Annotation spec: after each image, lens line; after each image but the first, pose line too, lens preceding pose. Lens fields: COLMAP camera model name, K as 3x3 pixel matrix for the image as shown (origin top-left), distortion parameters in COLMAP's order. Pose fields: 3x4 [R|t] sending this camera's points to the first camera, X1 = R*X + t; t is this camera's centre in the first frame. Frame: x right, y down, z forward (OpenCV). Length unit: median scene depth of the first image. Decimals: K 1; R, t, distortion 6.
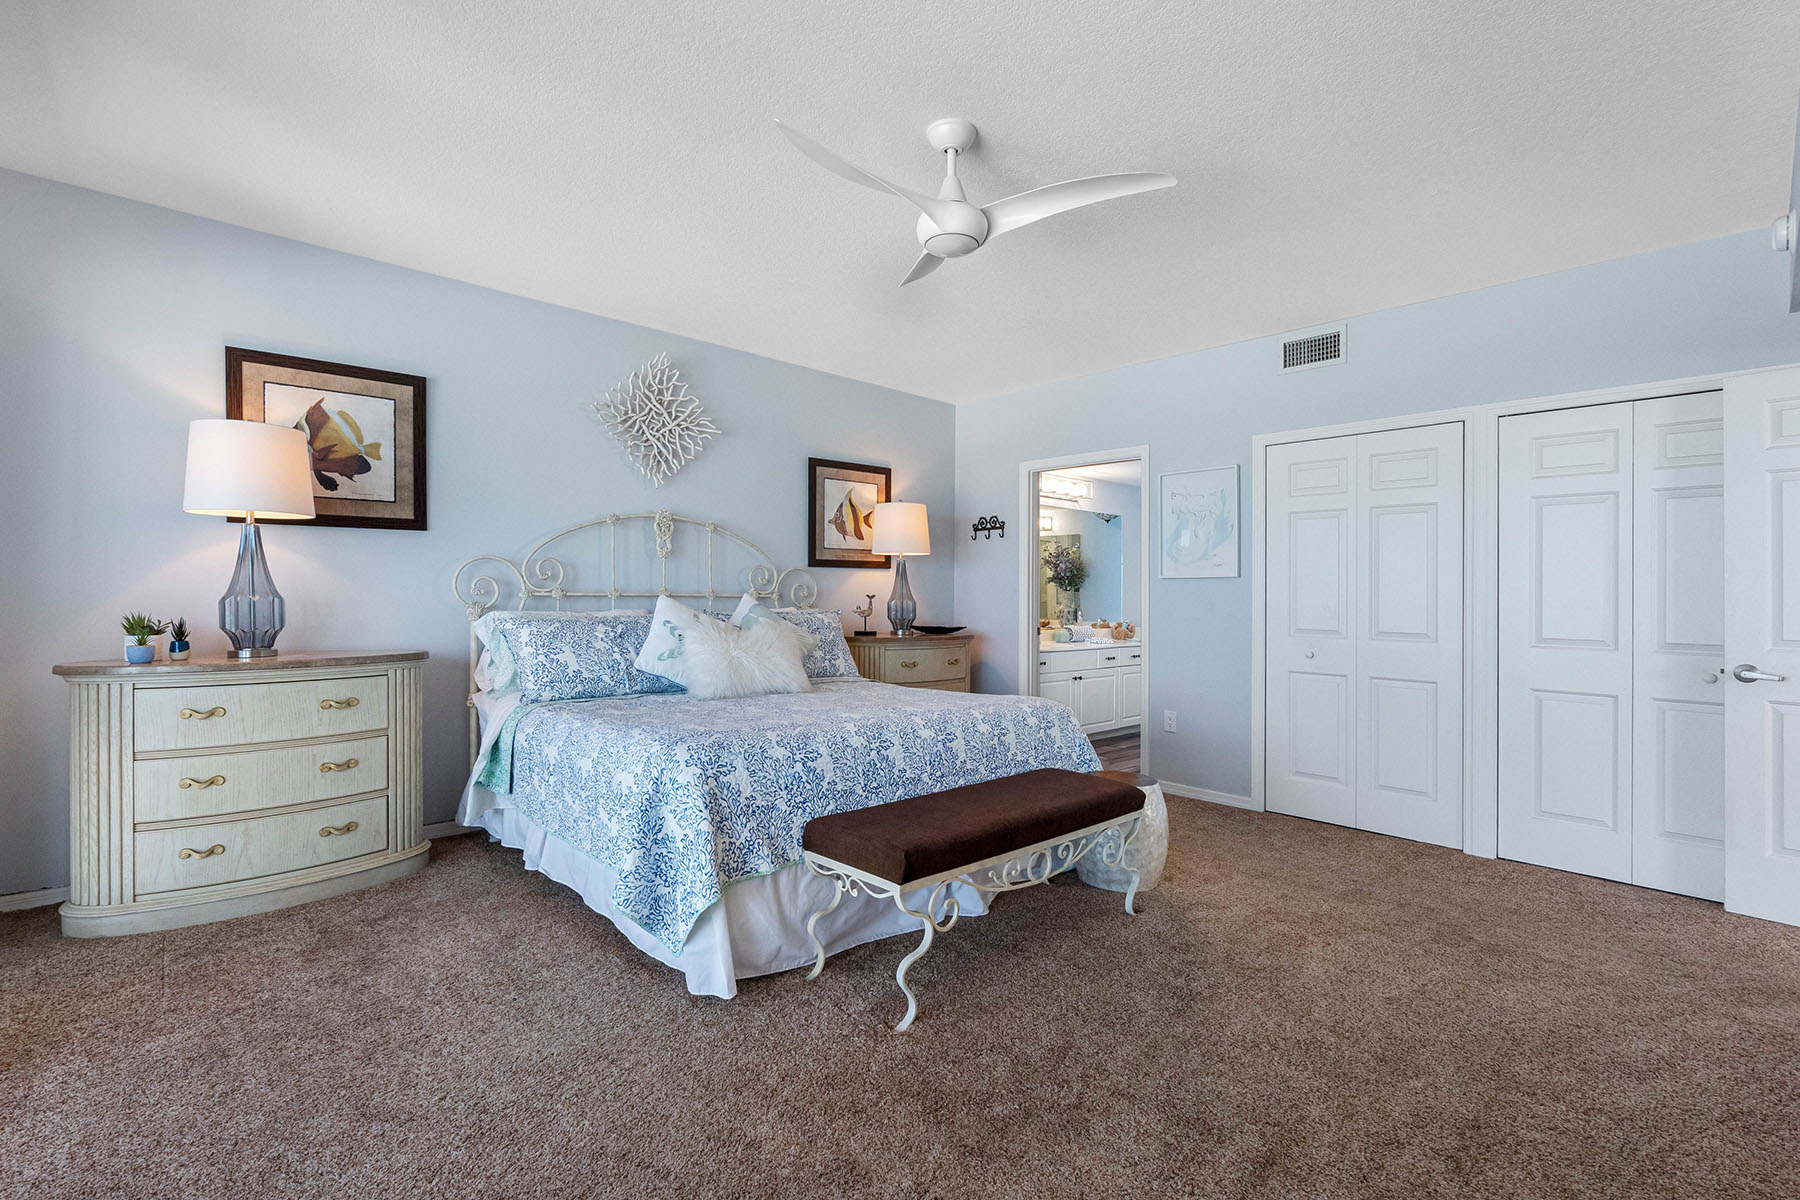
lens RADIAL K [[814.1, 0, 903.1], [0, 814.1, 595.4], [0, 0, 1]] dist [-0.004169, -0.000125]
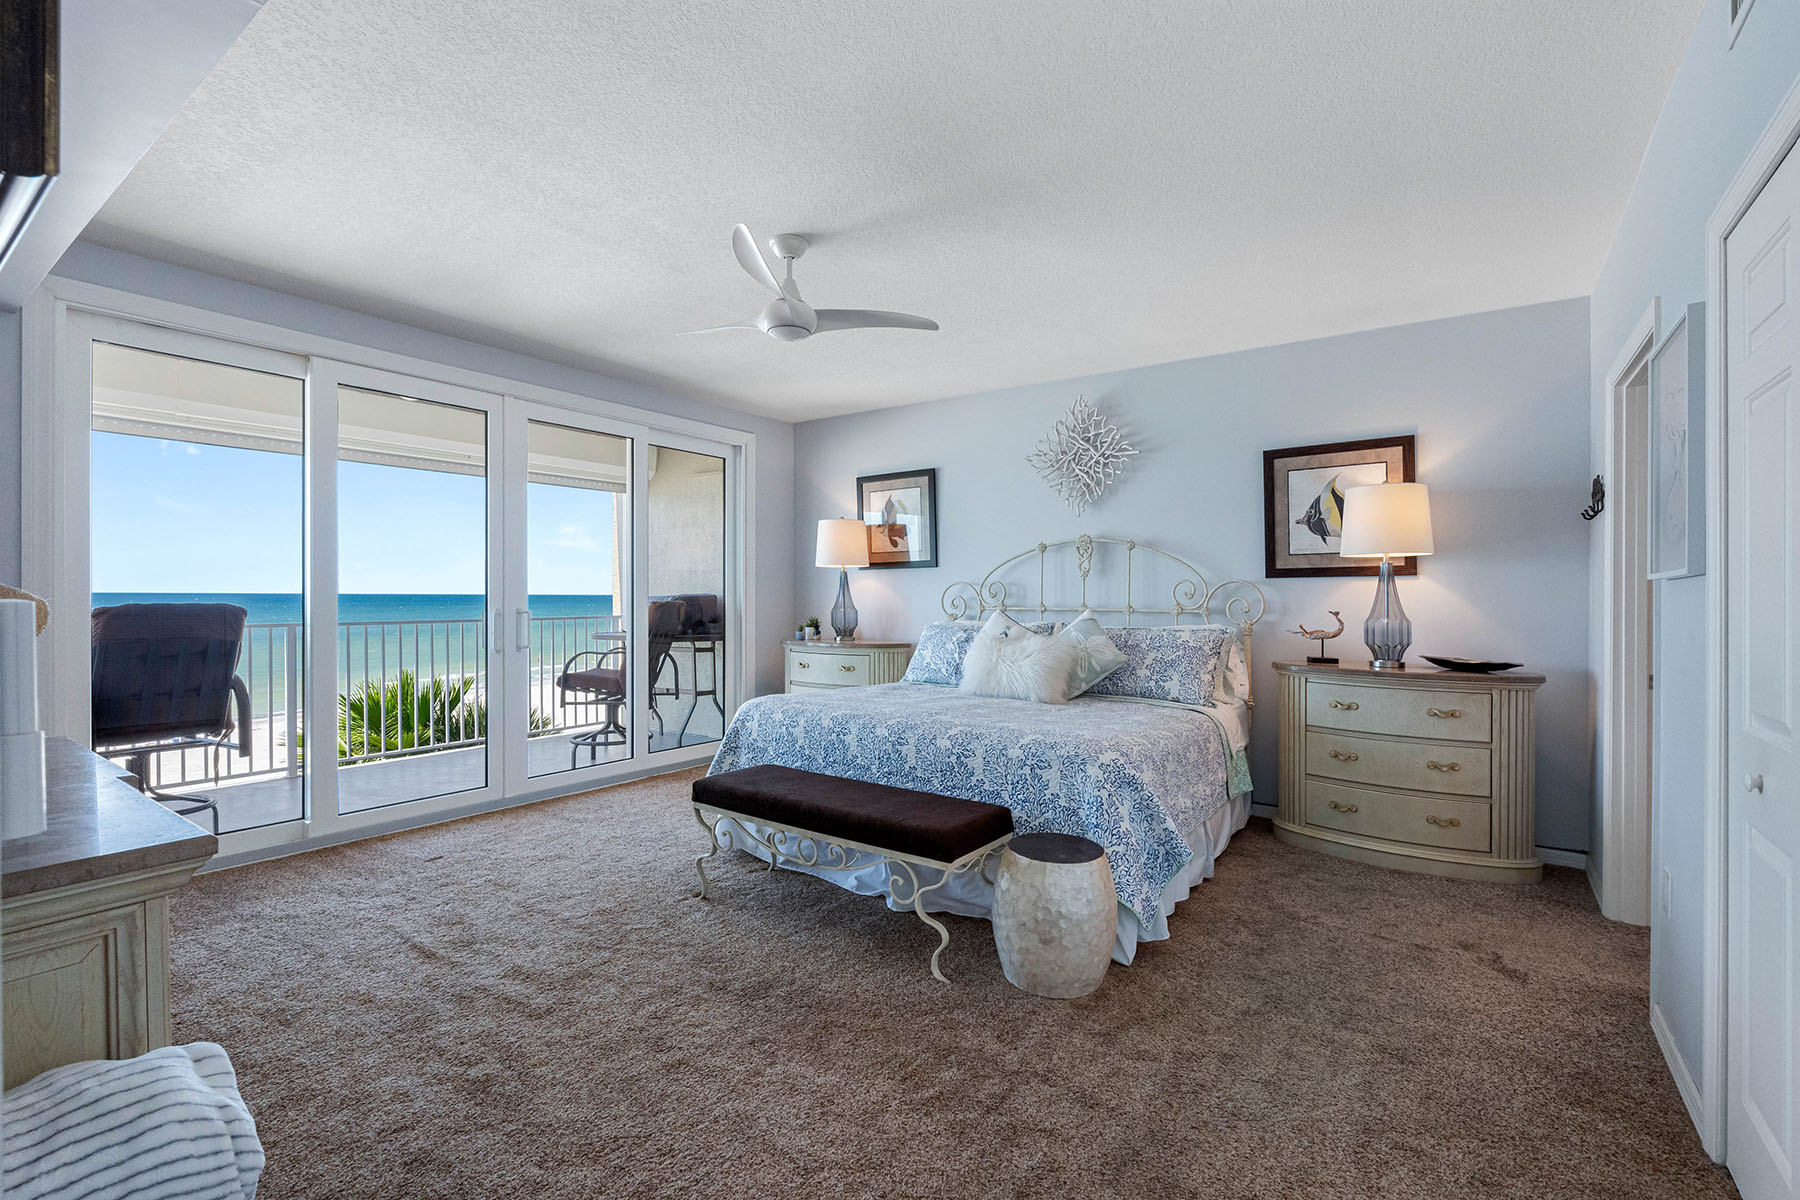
lens RADIAL K [[814.1, 0, 895.6], [0, 814.1, 602.8], [0, 0, 1]] dist [-0.004169, -0.000125]
pose [[0.182908, -0.005028, -0.983117, 0.749094], [-0.006942, 0.999955, -0.006405, -0.001355], [0.983105, 0.007996, 0.182865, 0.528709]]
